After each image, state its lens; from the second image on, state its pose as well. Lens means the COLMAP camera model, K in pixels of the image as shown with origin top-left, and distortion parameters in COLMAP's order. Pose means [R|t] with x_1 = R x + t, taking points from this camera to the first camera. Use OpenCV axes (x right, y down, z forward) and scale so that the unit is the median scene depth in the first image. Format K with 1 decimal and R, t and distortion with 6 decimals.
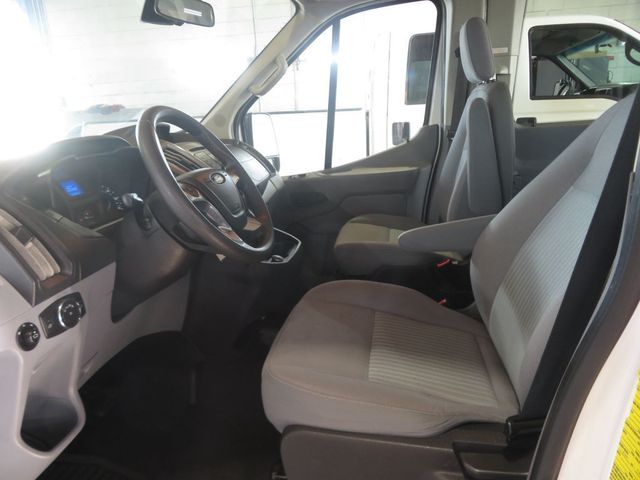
lens RADIAL K [[457.8, 0, 320.0], [0, 457.8, 240.0], [0, 0, 1]] dist [-0.003299, 0.004226]
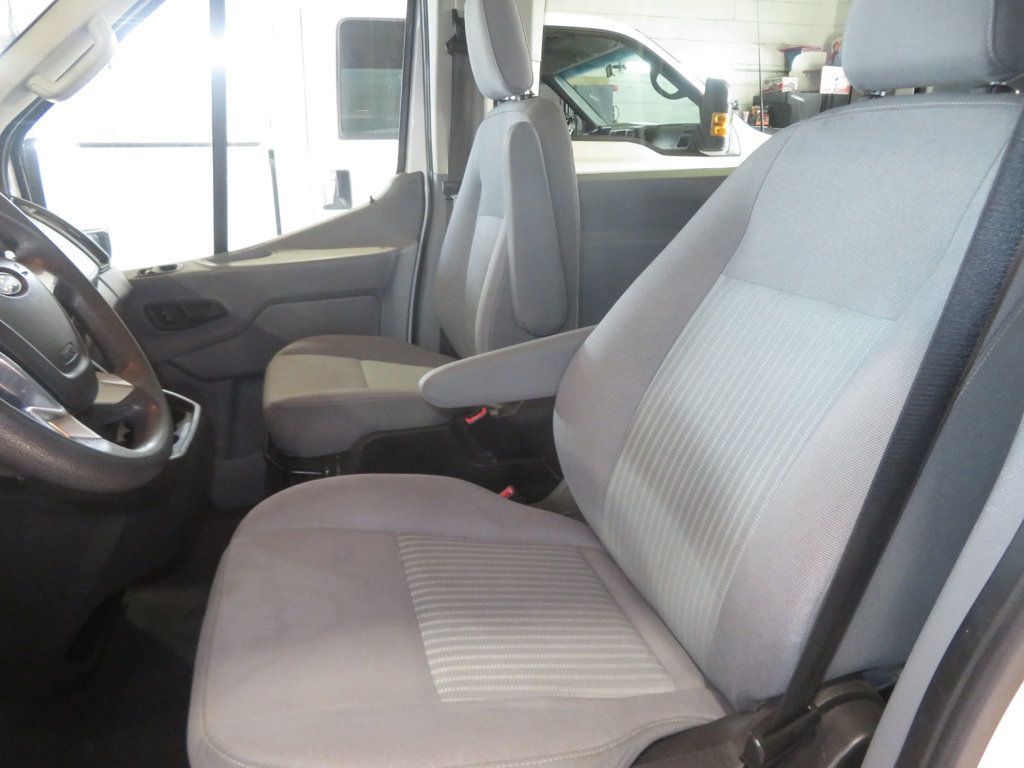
lens RADIAL K [[732.5, 0, 512.0], [0, 732.5, 384.0], [0, 0, 1]] dist [-0.003299, 0.004226]
pose [[0.905806, -0.093471, 0.413253, -0.062532], [0.083419, 0.995614, 0.042344, -0.024606], [-0.415398, -0.003882, 0.909631, 0.165814]]
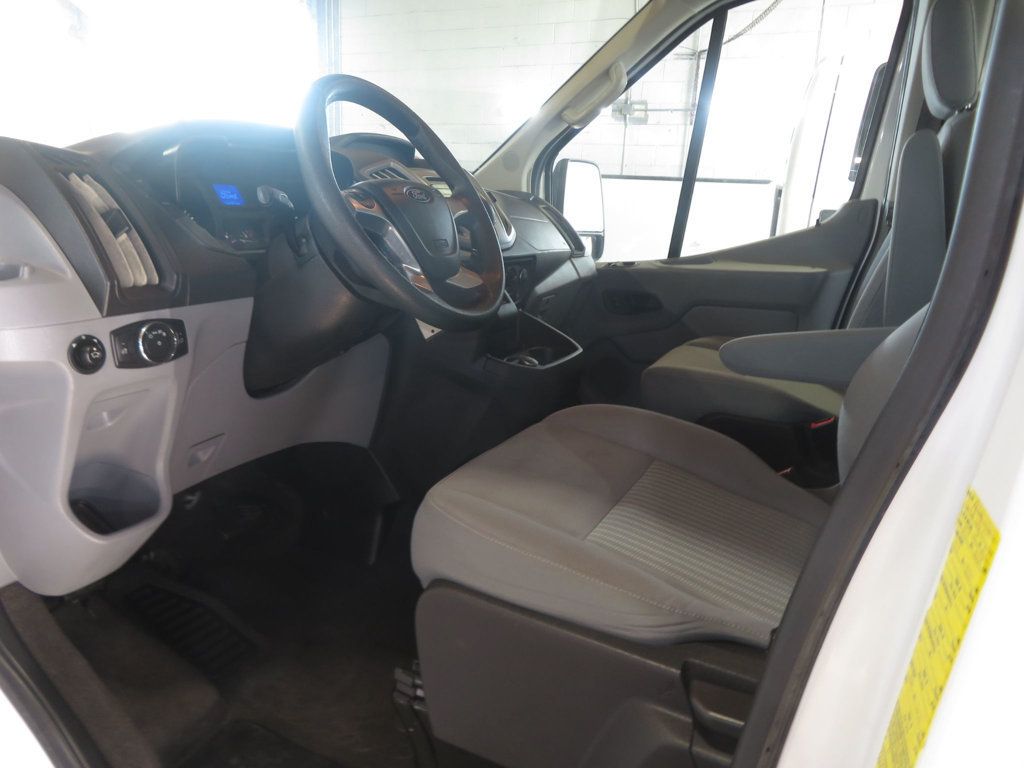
lens RADIAL K [[727.9, 0, 518.7], [0, 727.9, 387.9], [0, 0, 1]] dist [0.003399, 0.004484]
pose [[0.956849, 0.155710, -0.245346, 0.128532], [-0.160106, 0.987098, 0.002051, 0.068564], [0.242500, 0.037319, 0.969433, 0.031722]]
